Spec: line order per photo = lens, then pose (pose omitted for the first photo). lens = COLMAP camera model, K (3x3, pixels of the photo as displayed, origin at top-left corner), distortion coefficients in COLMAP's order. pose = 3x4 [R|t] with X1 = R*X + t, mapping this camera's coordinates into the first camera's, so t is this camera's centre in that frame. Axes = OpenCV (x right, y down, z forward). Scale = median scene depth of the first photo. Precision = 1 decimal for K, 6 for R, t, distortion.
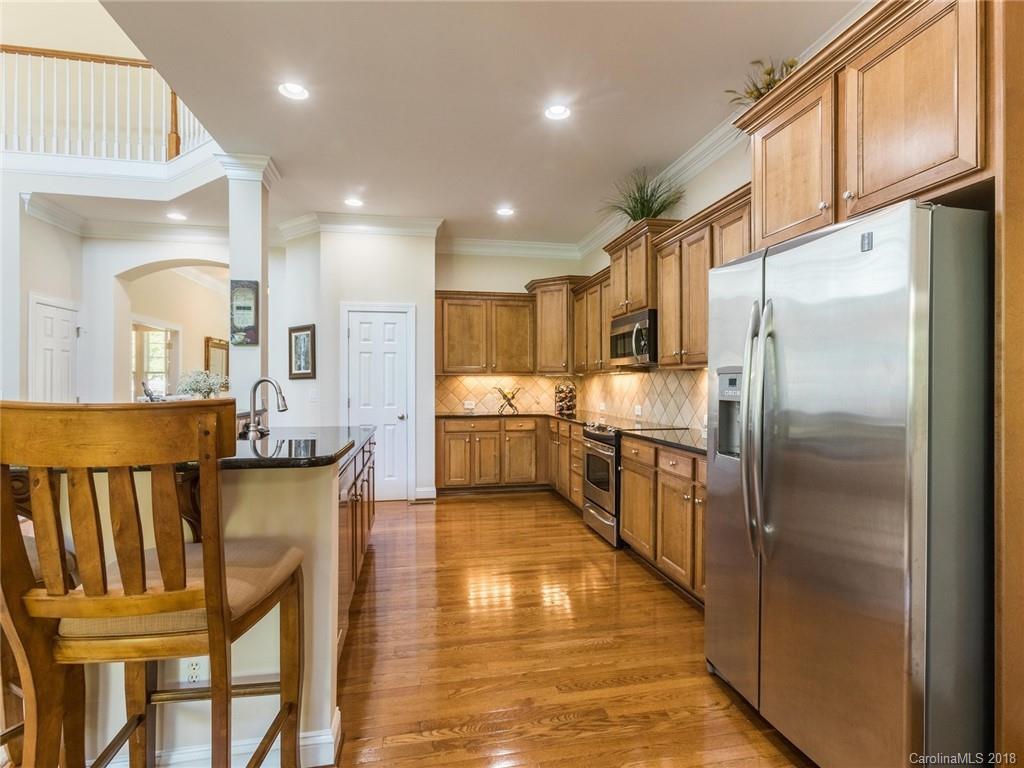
lens RADIAL K [[508.4, 0, 512.0], [0, 508.4, 384.0], [0, 0, 1]] dist [0.002781, 0.001052]
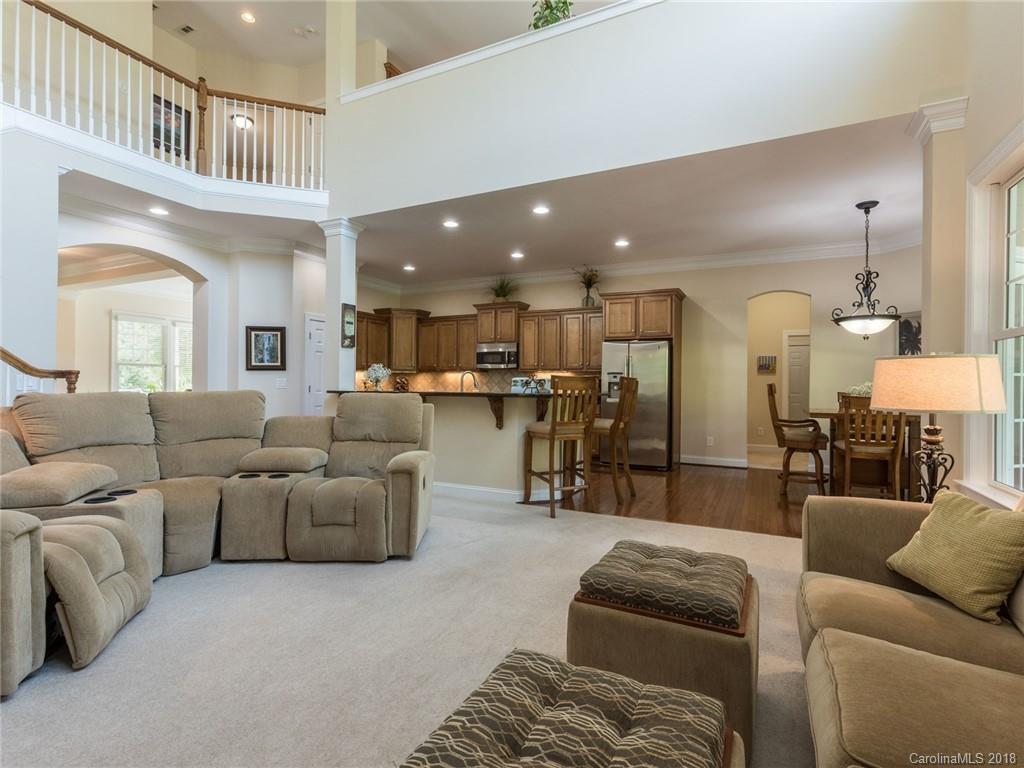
lens RADIAL K [[508.4, 0, 512.0], [0, 508.4, 384.0], [0, 0, 1]] dist [0.002781, 0.001052]
pose [[0.598068, 0.004458, 0.801433, -1.063351], [-0.006255, 0.999980, -0.000895, 0.021342], [-0.801421, -0.004478, 0.598084, -0.206722]]
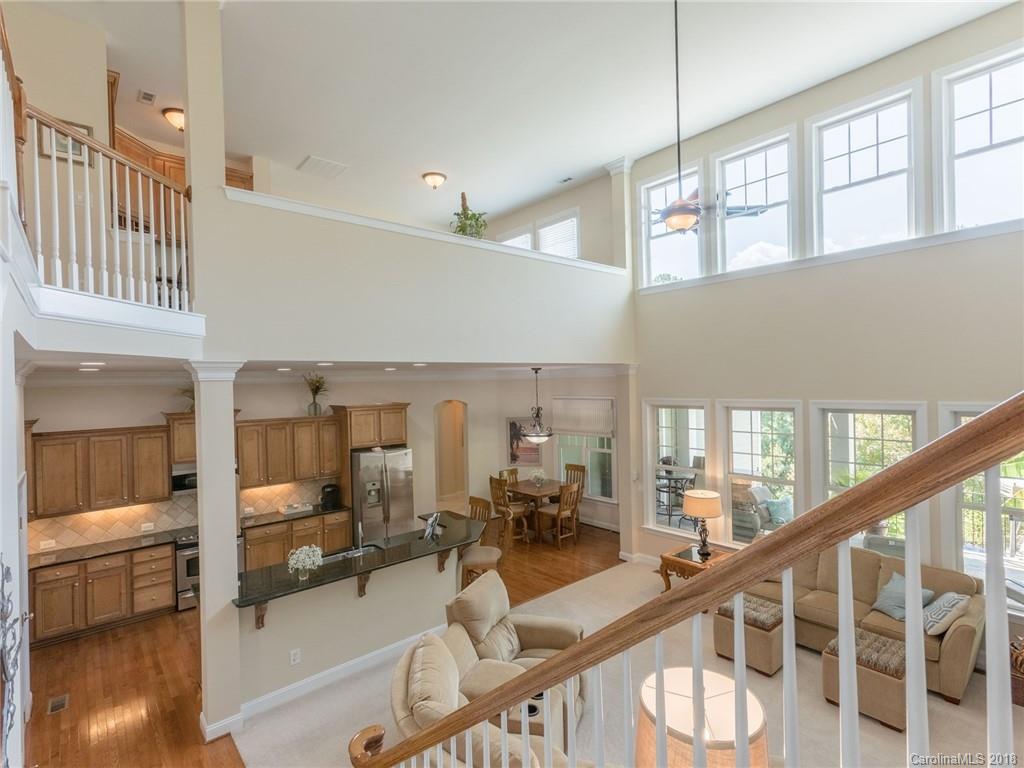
lens RADIAL K [[508.4, 0, 512.0], [0, 508.4, 384.0], [0, 0, 1]] dist [0.002781, 0.001052]
pose [[-0.498947, 0.012183, 0.866547, -1.309694], [0.030409, 0.999532, 0.003456, -0.278339], [-0.866099, 0.028075, -0.499084, 0.740370]]
